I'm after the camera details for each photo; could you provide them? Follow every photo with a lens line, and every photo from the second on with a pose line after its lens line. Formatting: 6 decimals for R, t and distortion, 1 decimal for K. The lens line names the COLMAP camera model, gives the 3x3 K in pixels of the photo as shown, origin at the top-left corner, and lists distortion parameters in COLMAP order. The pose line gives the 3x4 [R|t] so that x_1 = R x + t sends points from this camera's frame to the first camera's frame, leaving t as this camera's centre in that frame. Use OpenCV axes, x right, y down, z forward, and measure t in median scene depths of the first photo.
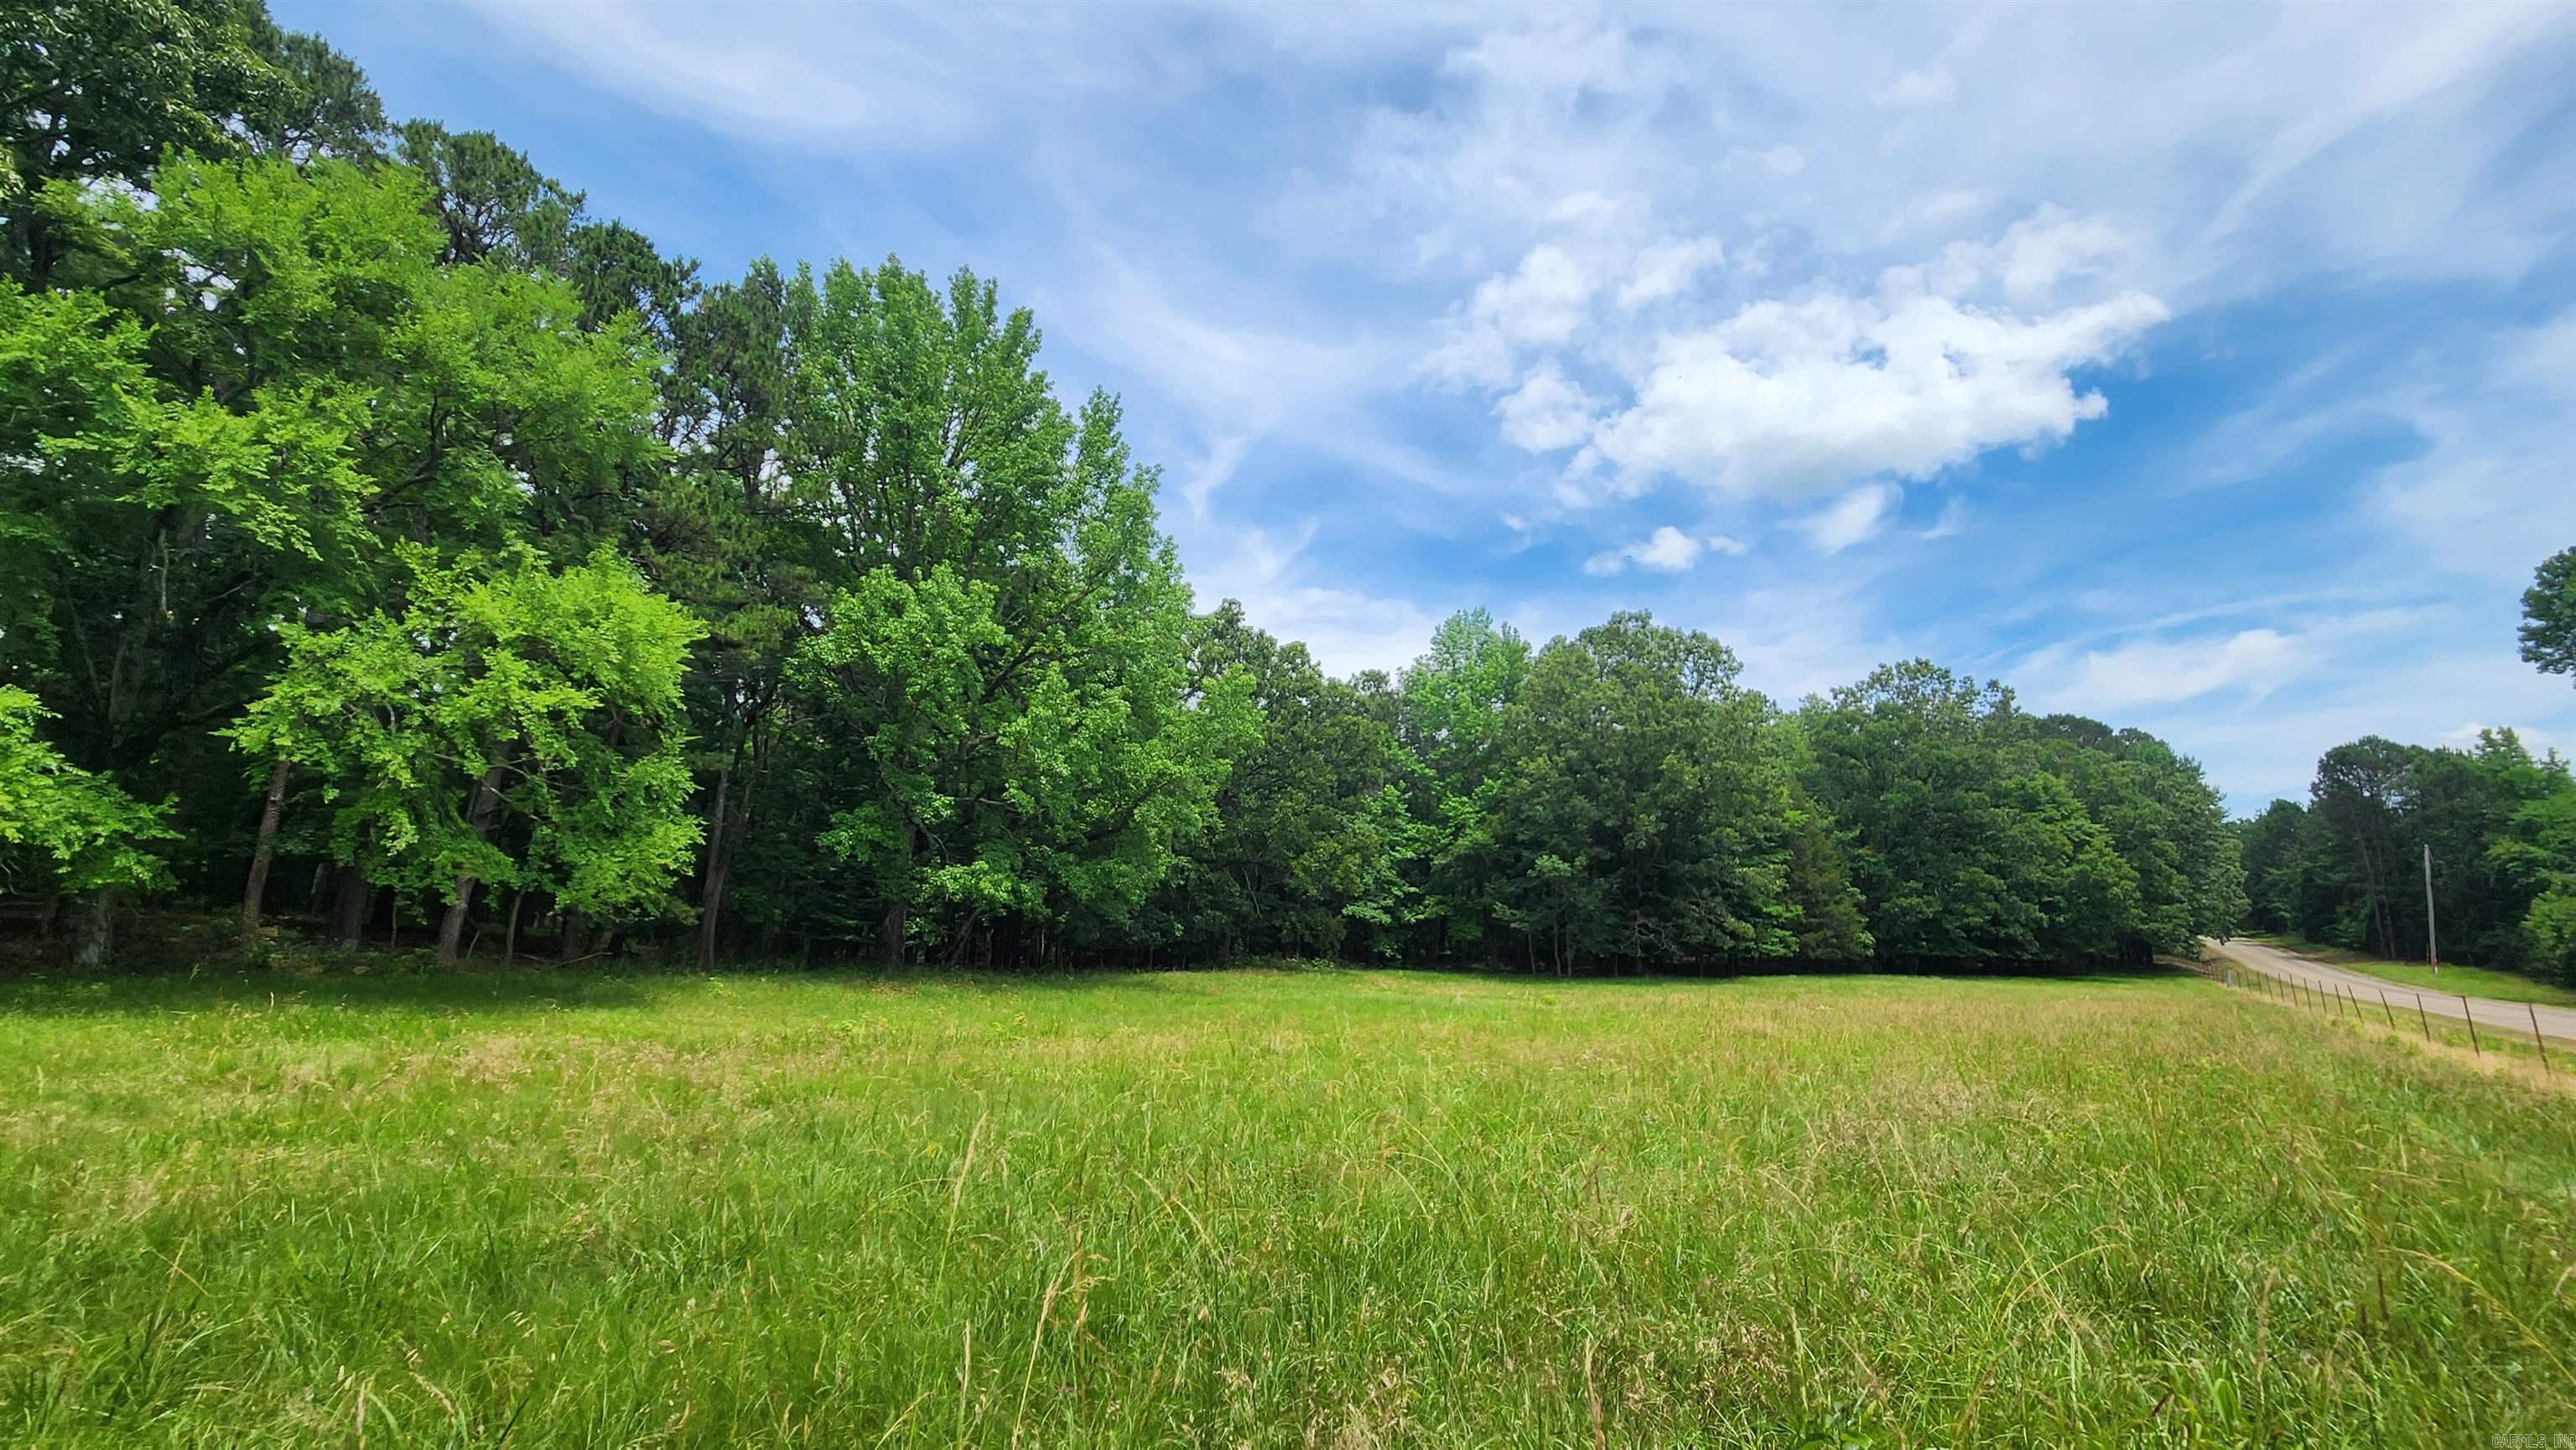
lens RADIAL K [[1019.9, 0, 1278.1], [0, 1019.9, 740.2], [0, 0, 1]] dist [-0.000956, -0.000086]
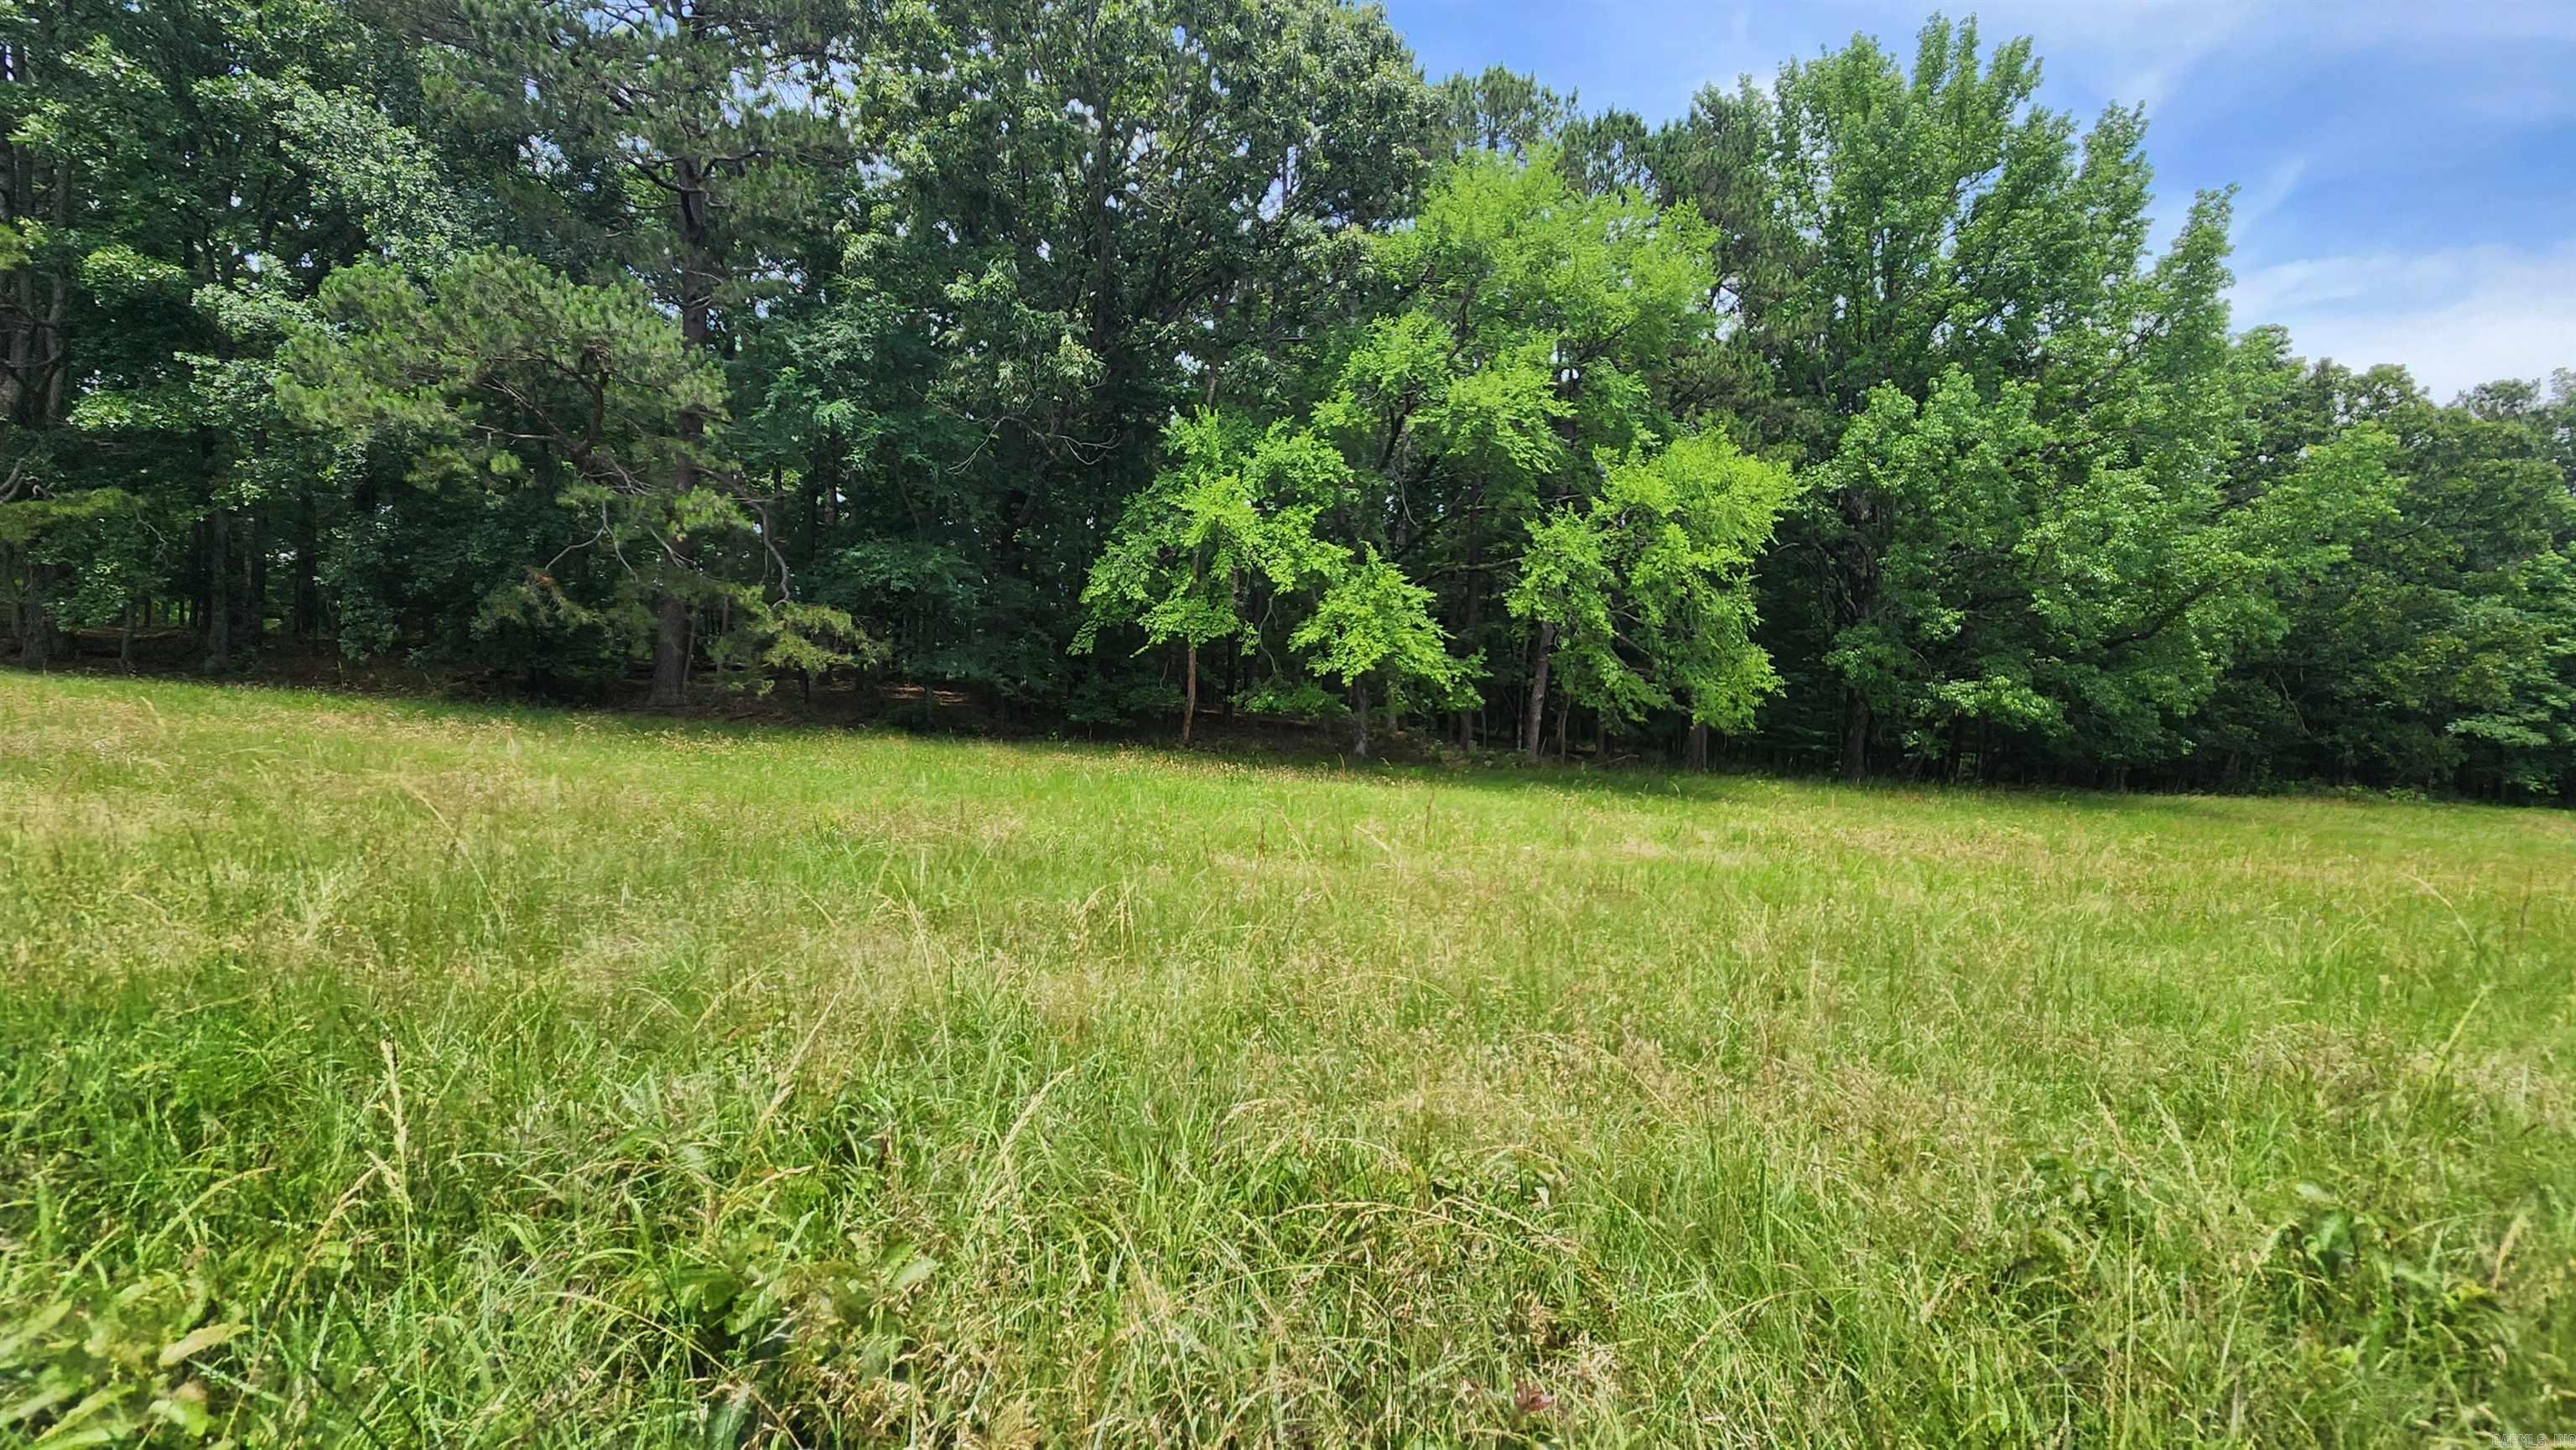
lens RADIAL K [[1051.0, 0, 1288.2], [0, 1051.0, 741.2], [0, 0, 1]] dist [-0.001164, -0.000310]
pose [[0.766783, 0.021646, -0.641541, -0.078434], [0.099389, 0.983375, 0.151970, -0.019185], [0.634165, -0.180290, 0.751884, -0.094327]]
